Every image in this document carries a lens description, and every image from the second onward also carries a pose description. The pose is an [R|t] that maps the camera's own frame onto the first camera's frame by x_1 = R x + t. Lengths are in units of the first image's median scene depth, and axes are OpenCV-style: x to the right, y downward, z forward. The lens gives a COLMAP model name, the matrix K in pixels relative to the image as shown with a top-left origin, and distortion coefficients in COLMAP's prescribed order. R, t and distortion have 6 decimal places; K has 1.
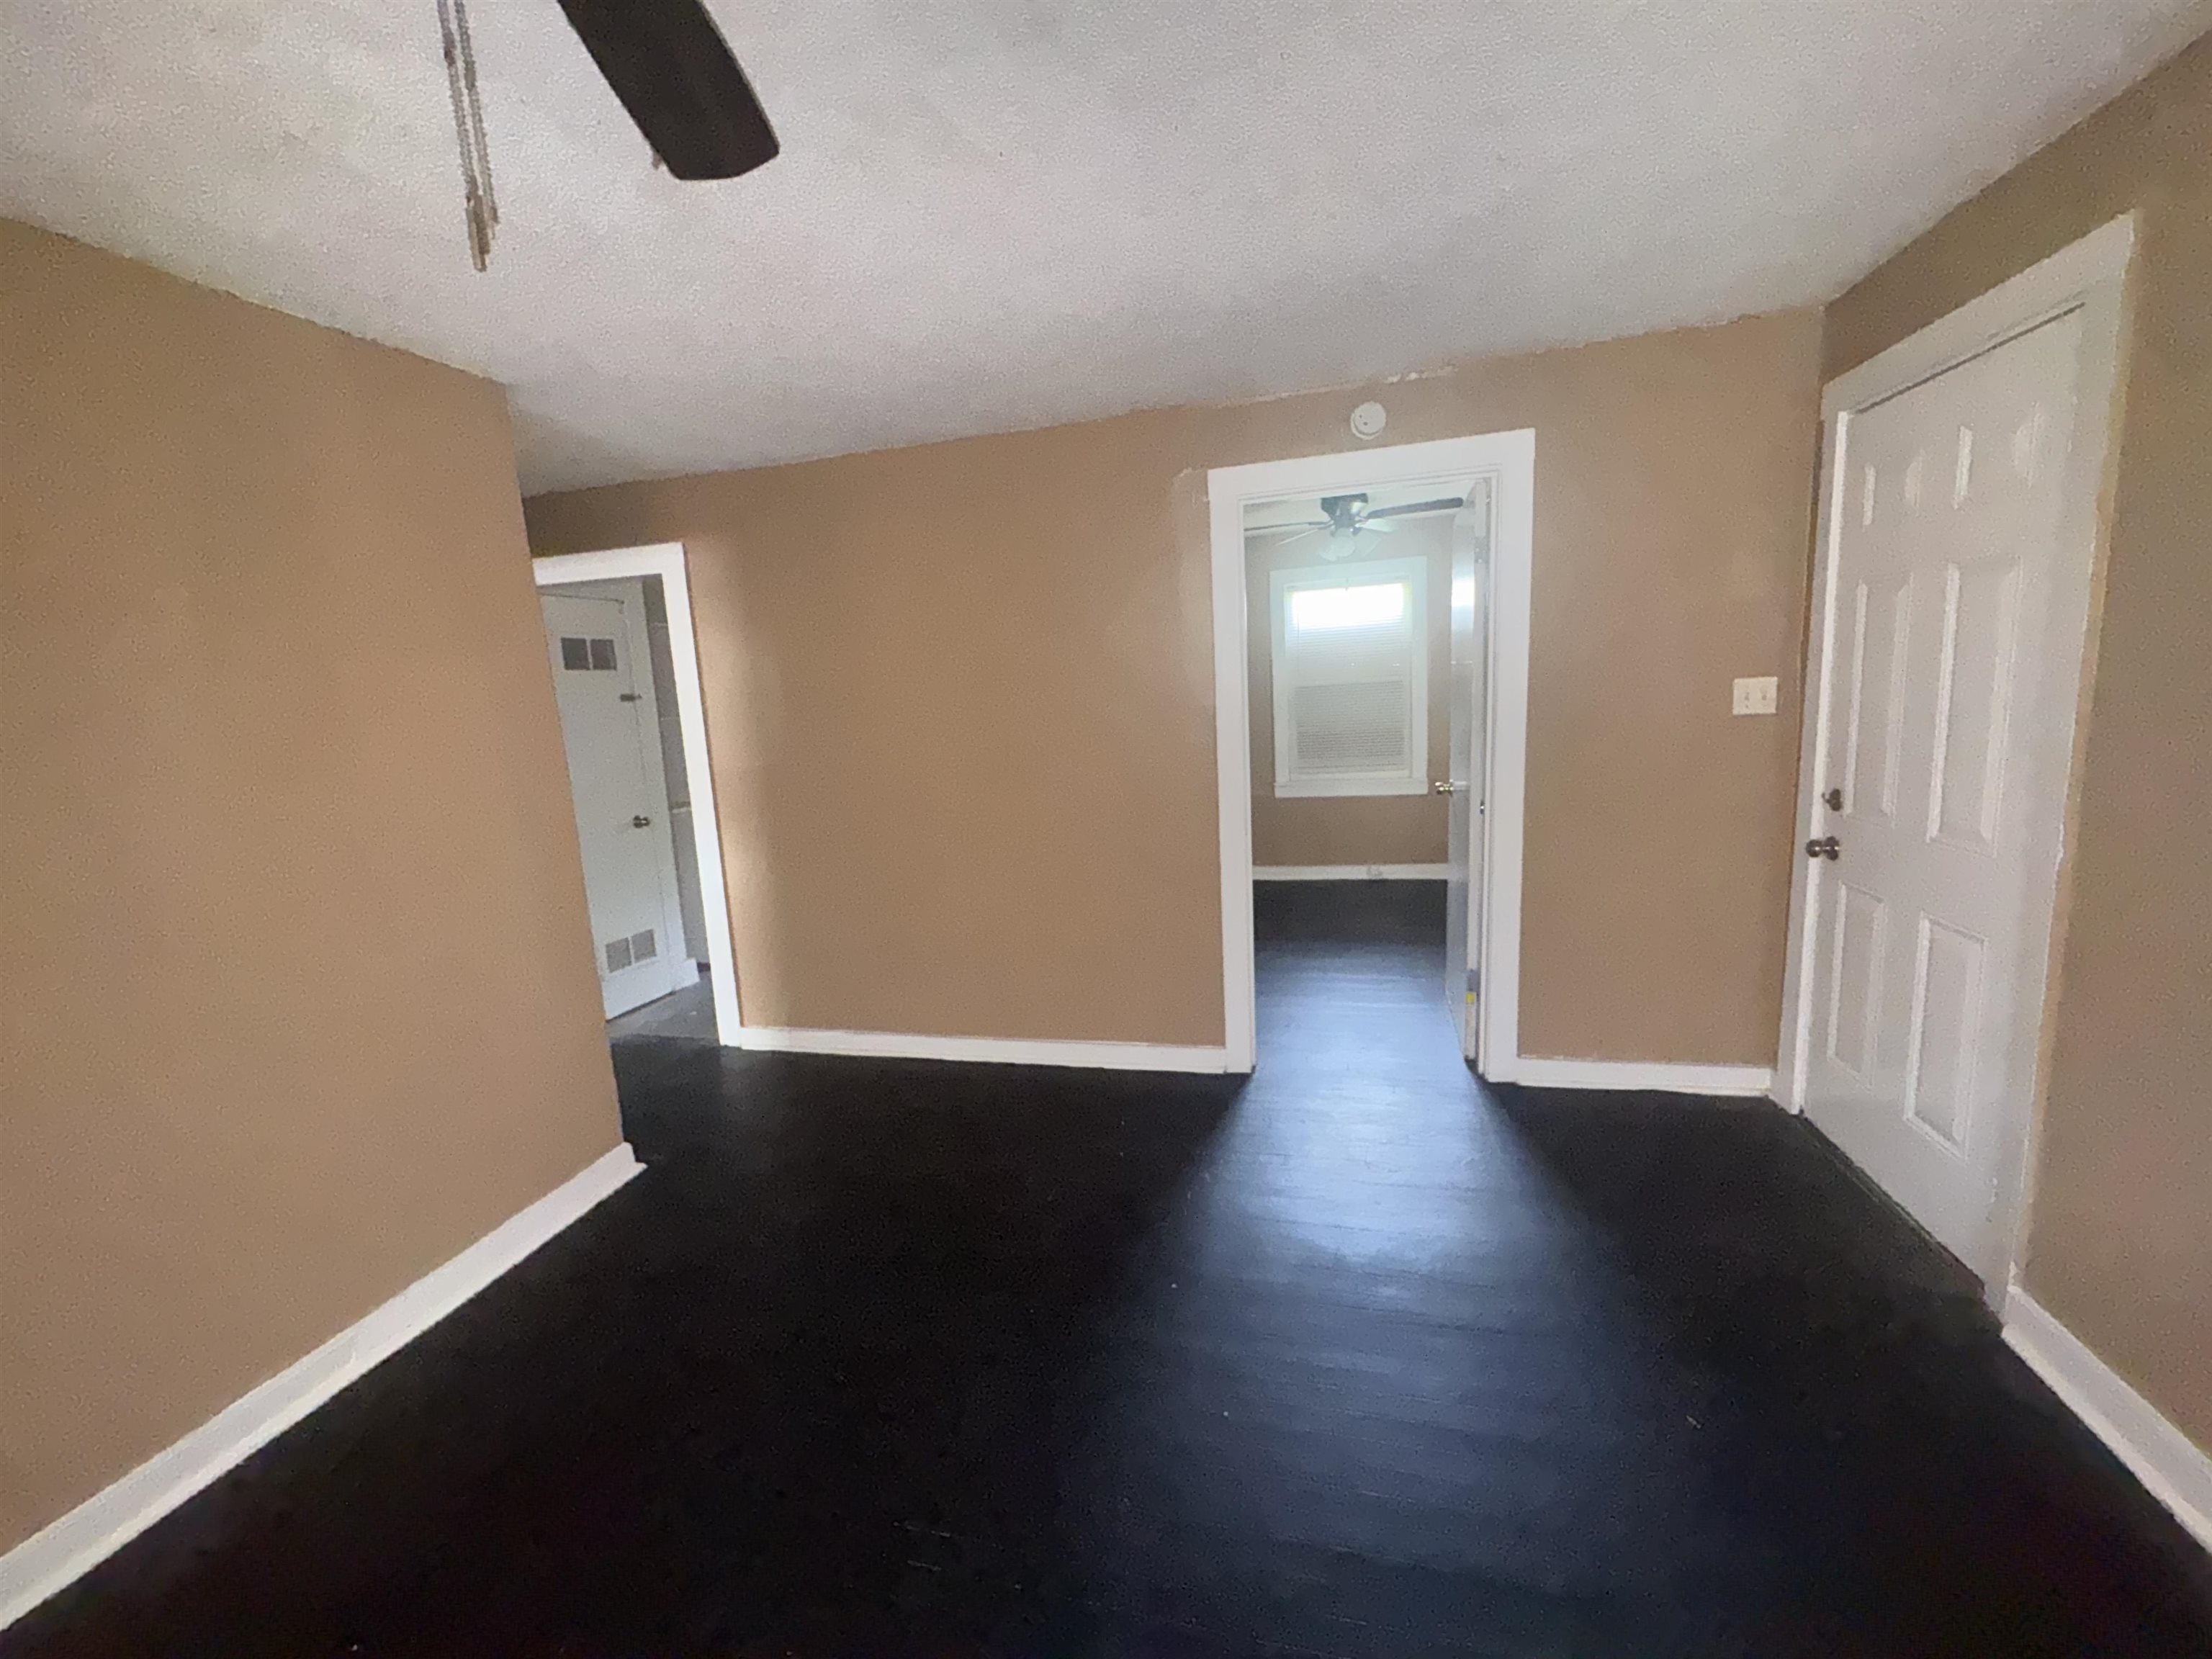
lens RADIAL K [[885.3, 0, 1104.6], [0, 885.3, 831.8], [0, 0, 1]] dist [-0.000872, 0.000162]
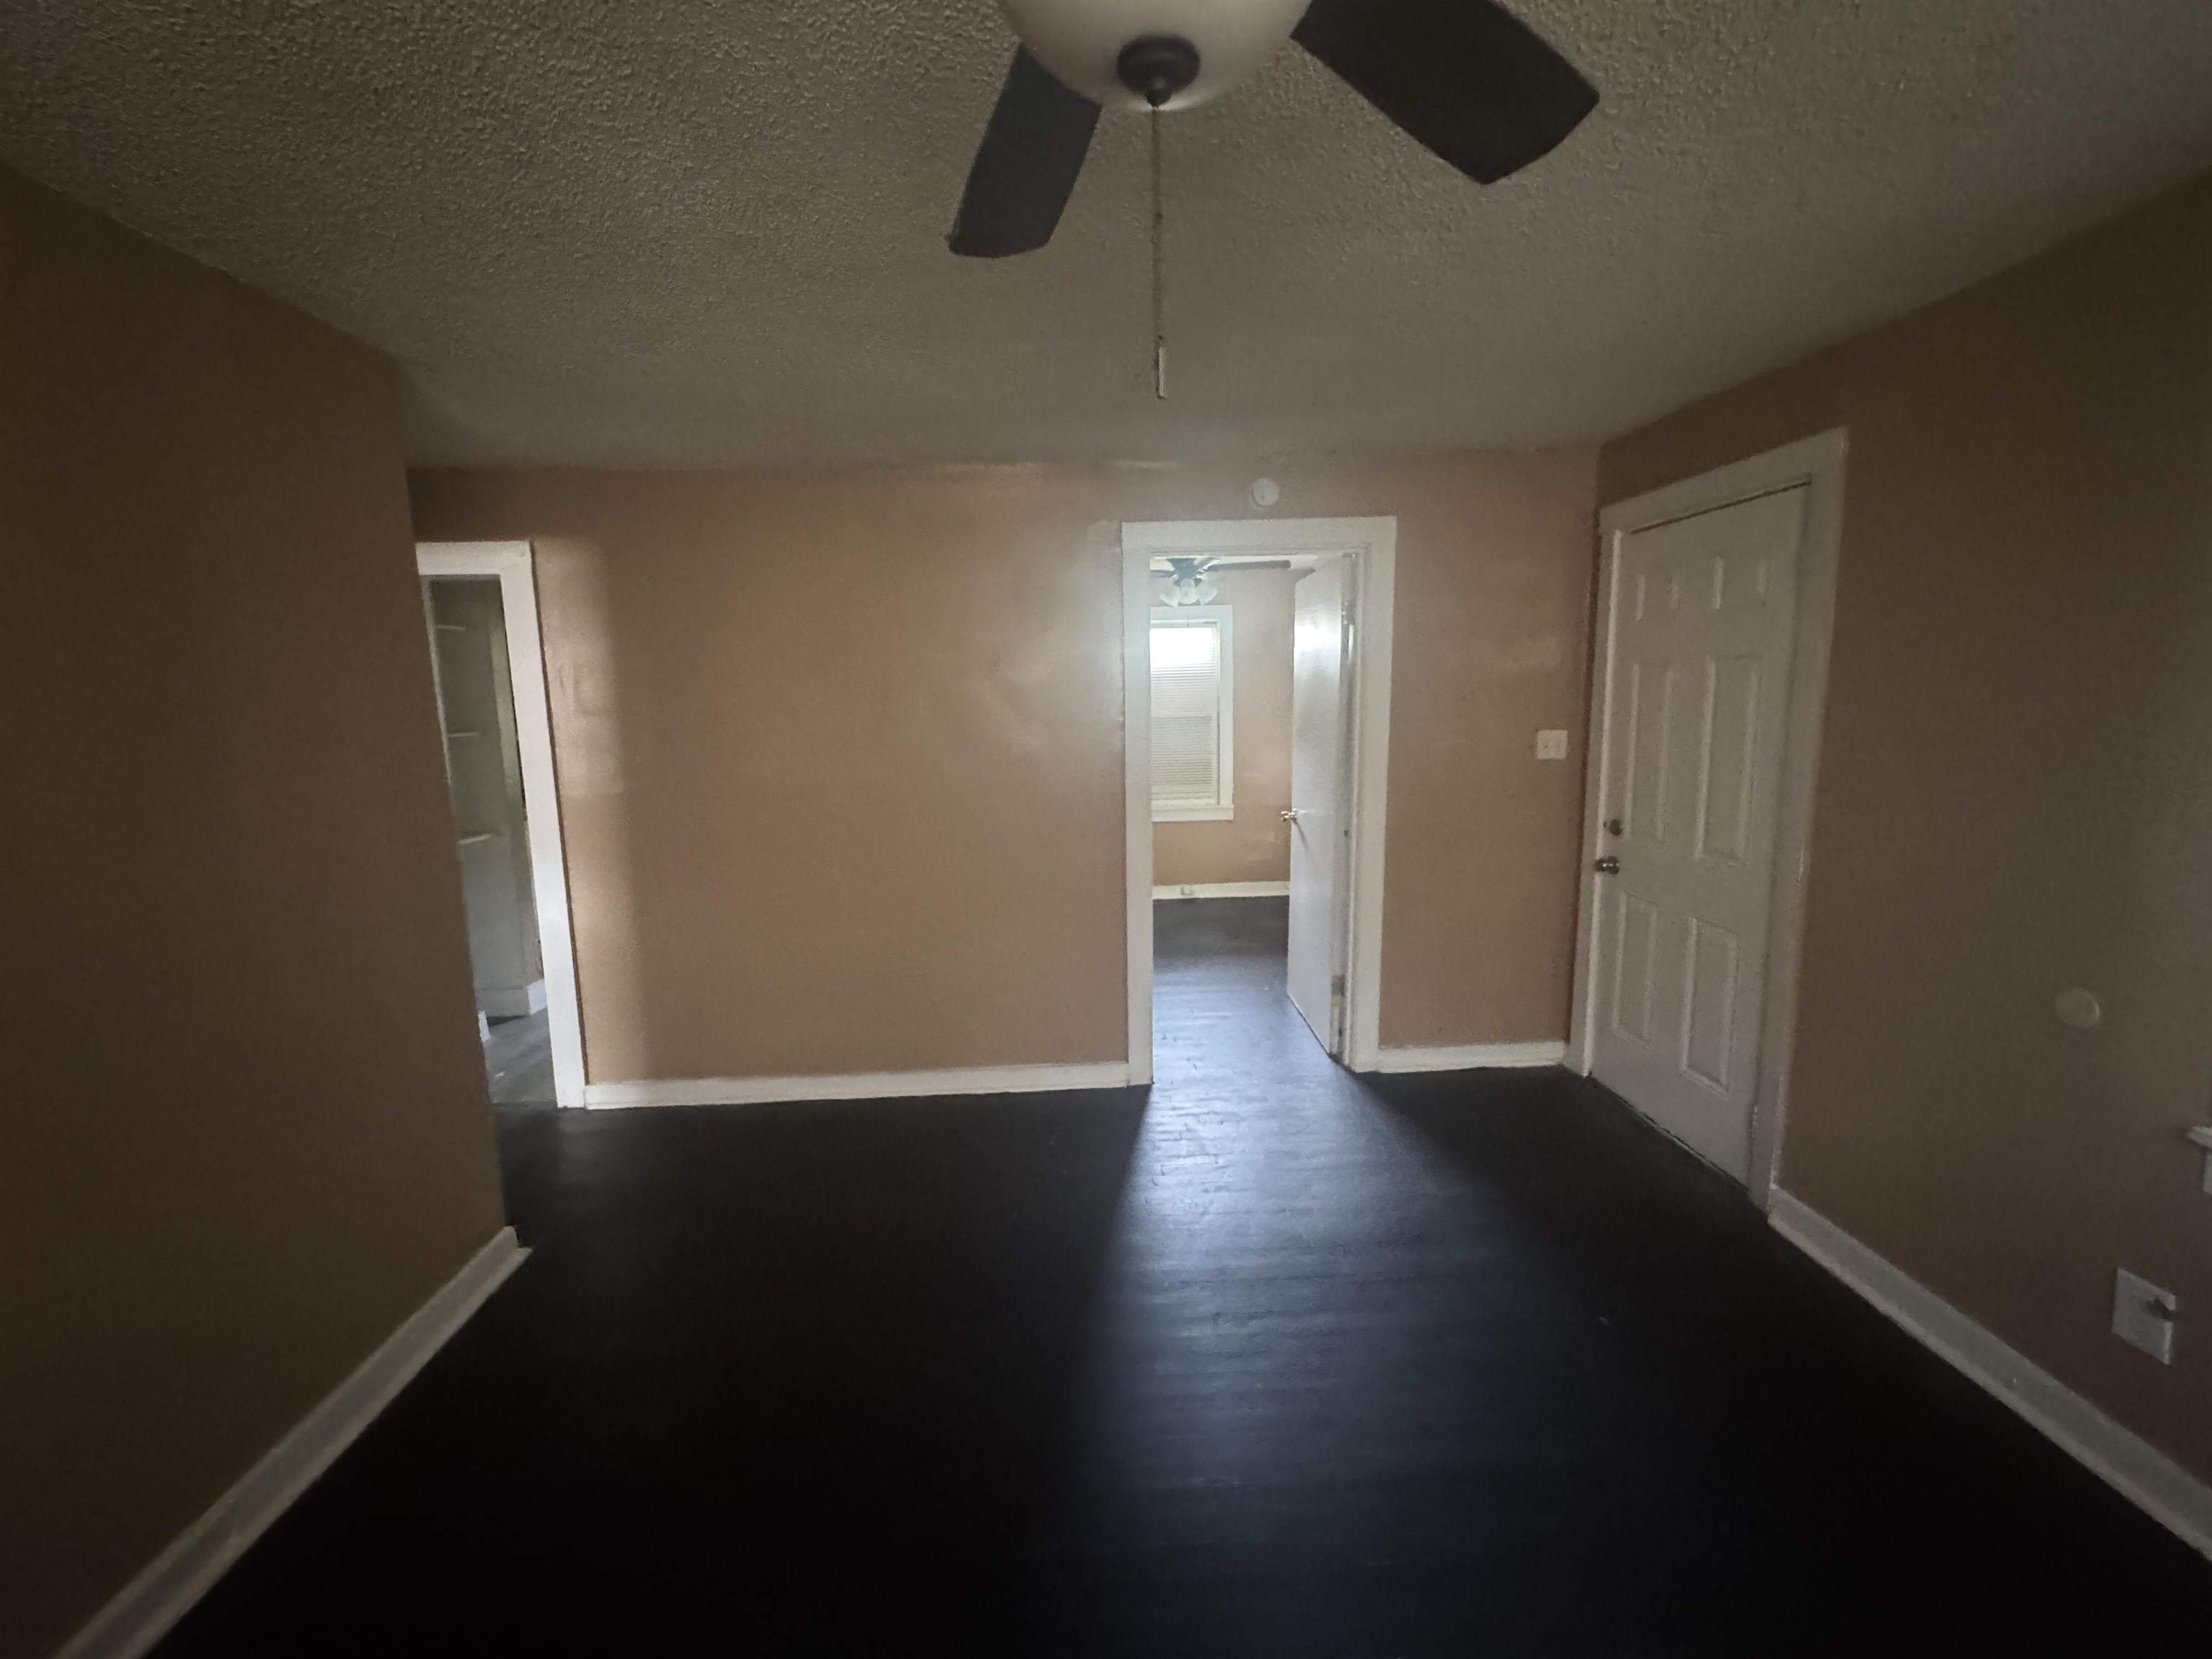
lens RADIAL K [[885.3, 0, 1103.9], [0, 885.3, 831.8], [0, 0, 1]] dist [-0.000872, 0.000162]
pose [[0.956882, -0.006472, 0.290406, -0.206349], [0.013581, 0.999655, -0.022473, -0.008584], [-0.290160, 0.025448, 0.956640, -0.013184]]
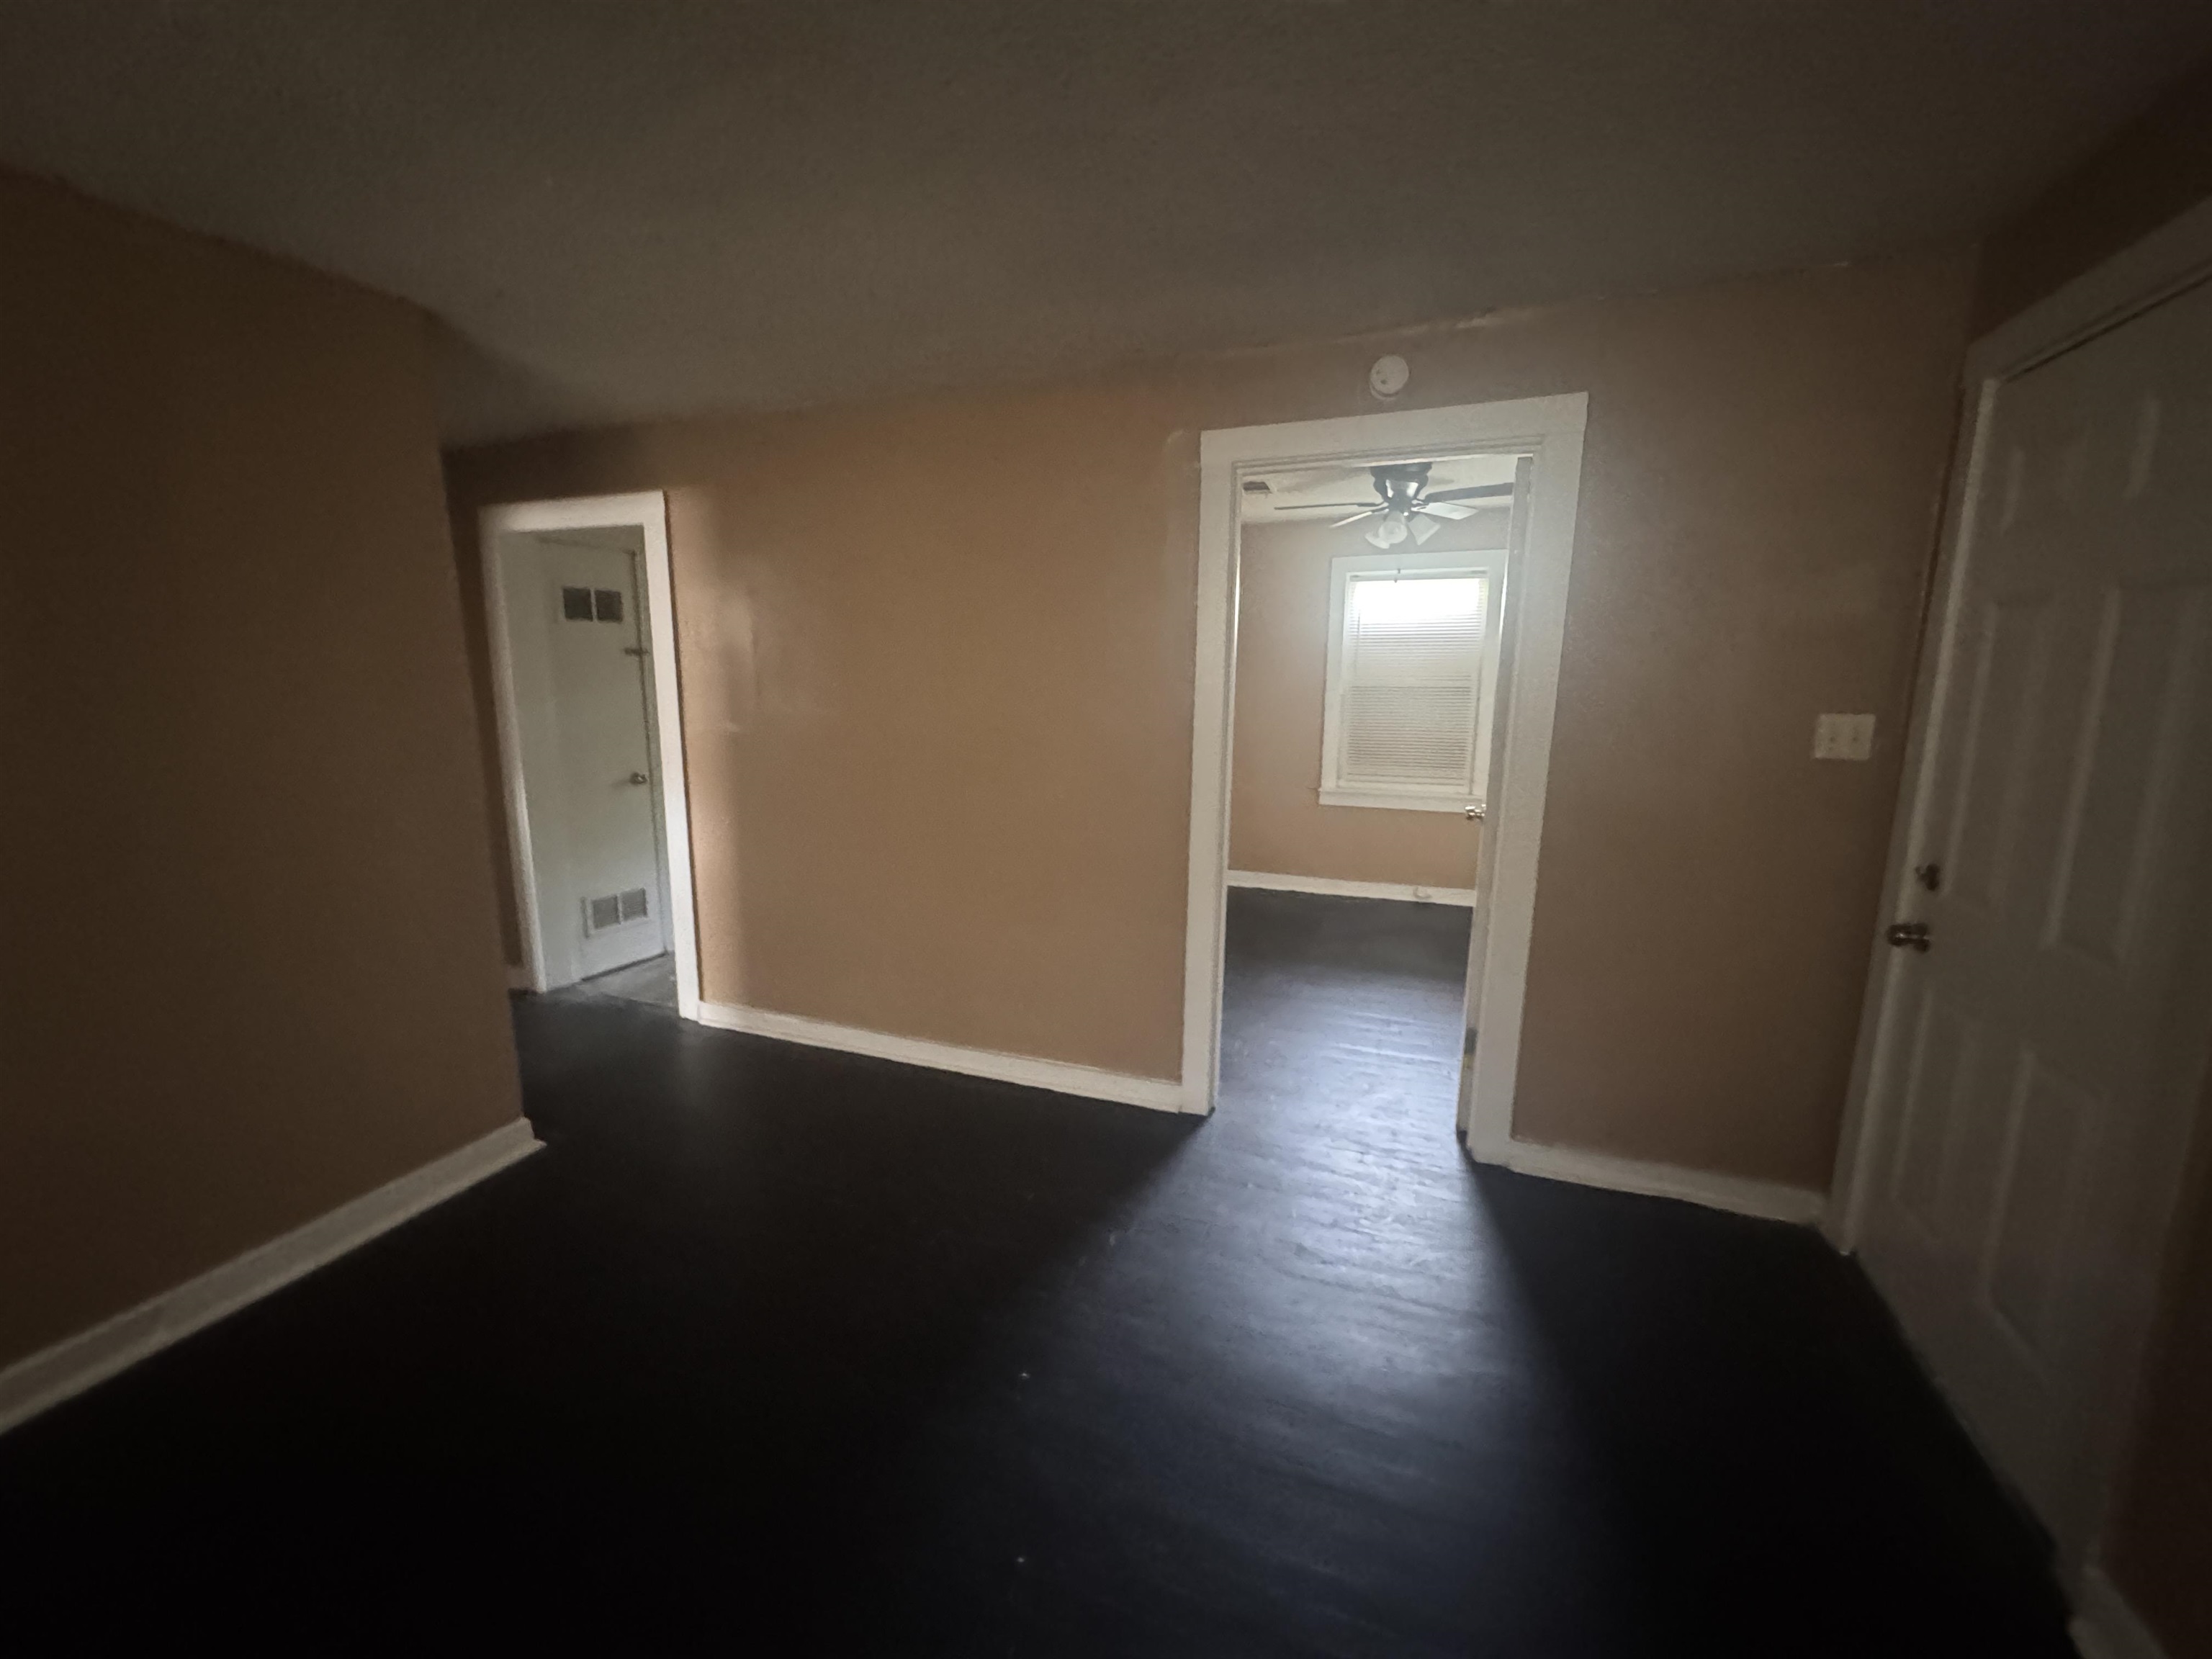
lens RADIAL K [[885.3, 0, 1105.9], [0, 885.3, 829.9], [0, 0, 1]] dist [-0.000872, 0.000162]
pose [[0.990966, 0.083579, -0.104885, 0.138908], [-0.081645, 0.996405, 0.022610, -0.027814], [0.106398, -0.013842, 0.994227, 0.109857]]
